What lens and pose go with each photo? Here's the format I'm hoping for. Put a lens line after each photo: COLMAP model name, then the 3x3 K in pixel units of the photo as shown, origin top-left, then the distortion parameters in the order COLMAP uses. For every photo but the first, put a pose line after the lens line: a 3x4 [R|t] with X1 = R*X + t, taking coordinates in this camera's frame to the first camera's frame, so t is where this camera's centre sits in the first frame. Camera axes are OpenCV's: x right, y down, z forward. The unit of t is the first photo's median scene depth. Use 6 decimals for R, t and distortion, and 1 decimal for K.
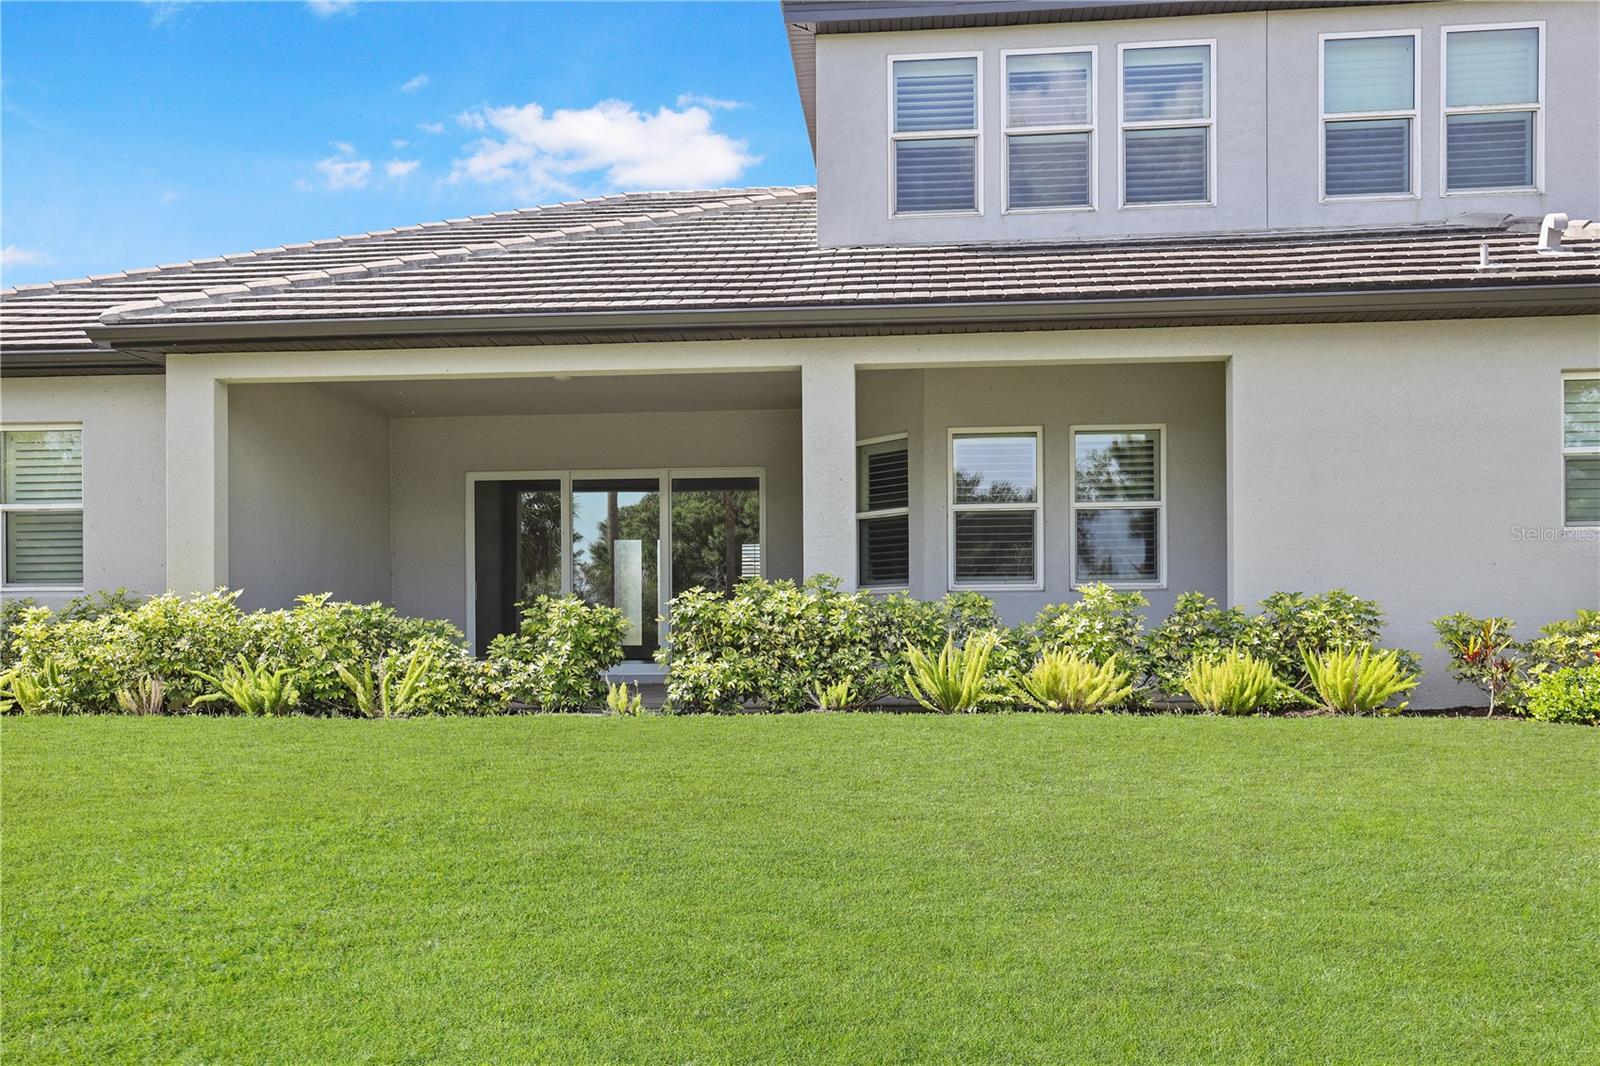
lens RADIAL K [[760.6, 0, 799.7], [0, 760.6, 546.1], [0, 0, 1]] dist [0.013705, -0.000459]
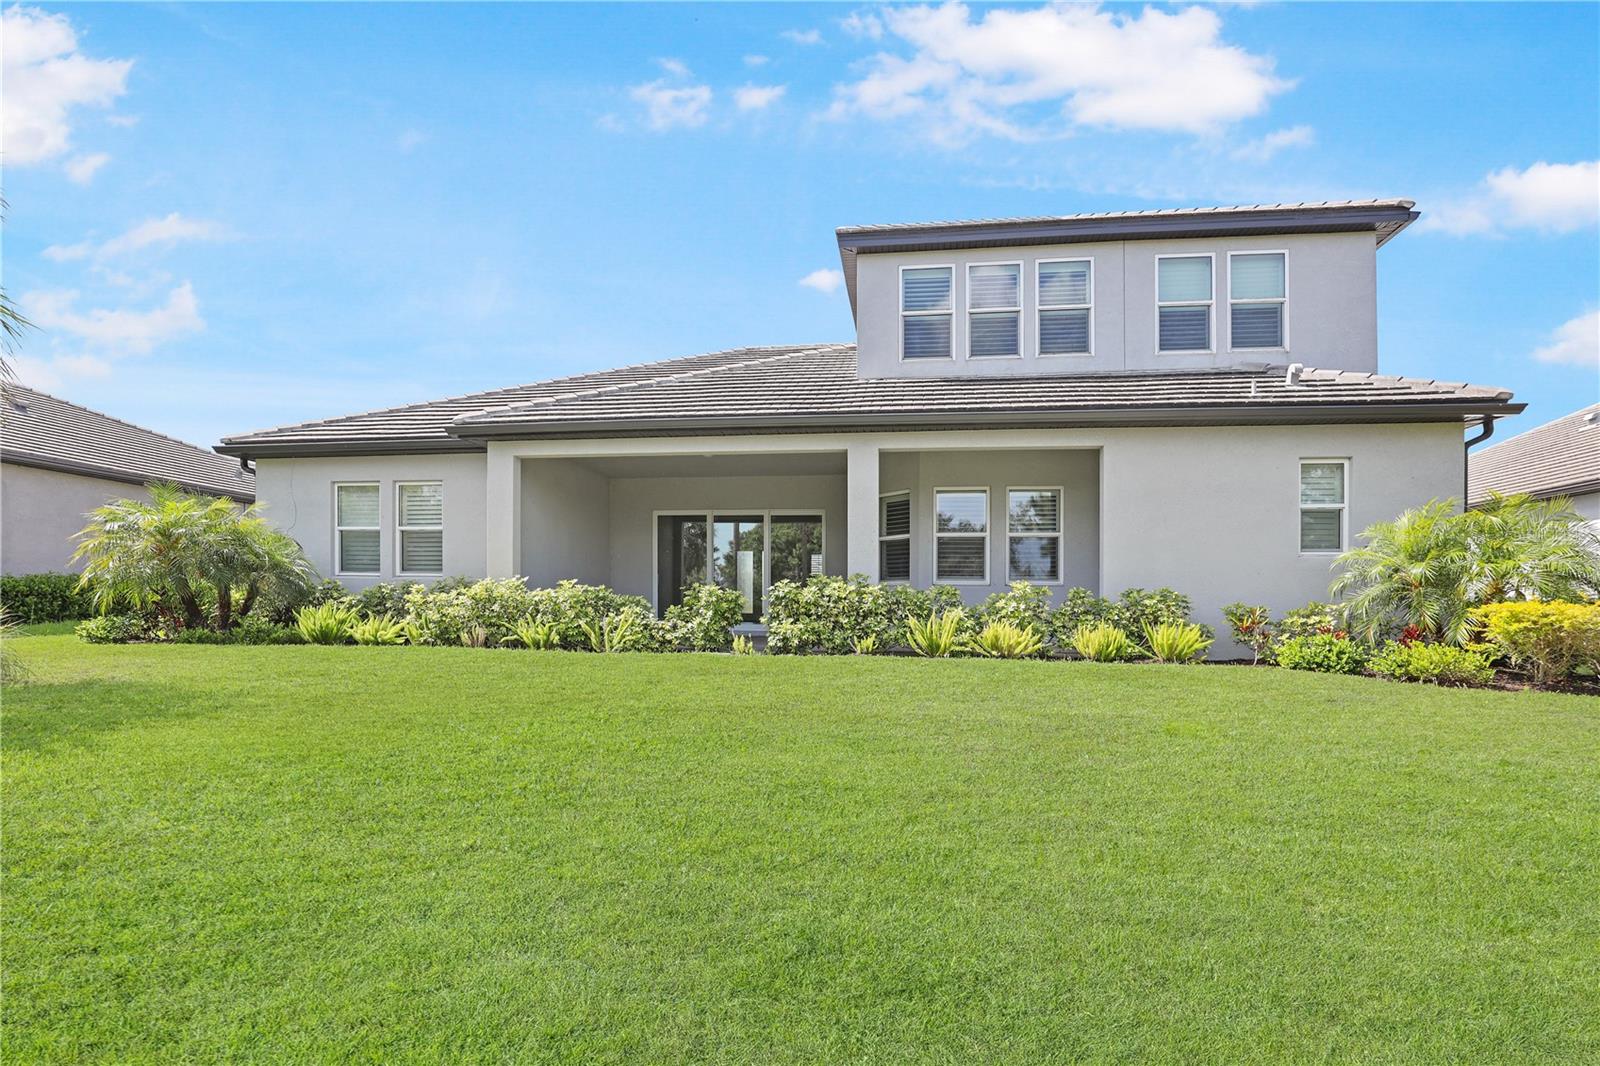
lens RADIAL K [[732.9, 0, 804.4], [0, 732.9, 528.5], [0, 0, 1]] dist [0.006122, 0.000332]
pose [[0.992053, 0.005704, -0.125692, 0.116173], [-0.005955, 0.999981, -0.001622, -0.060053], [0.125681, 0.002357, 0.992068, -0.639327]]
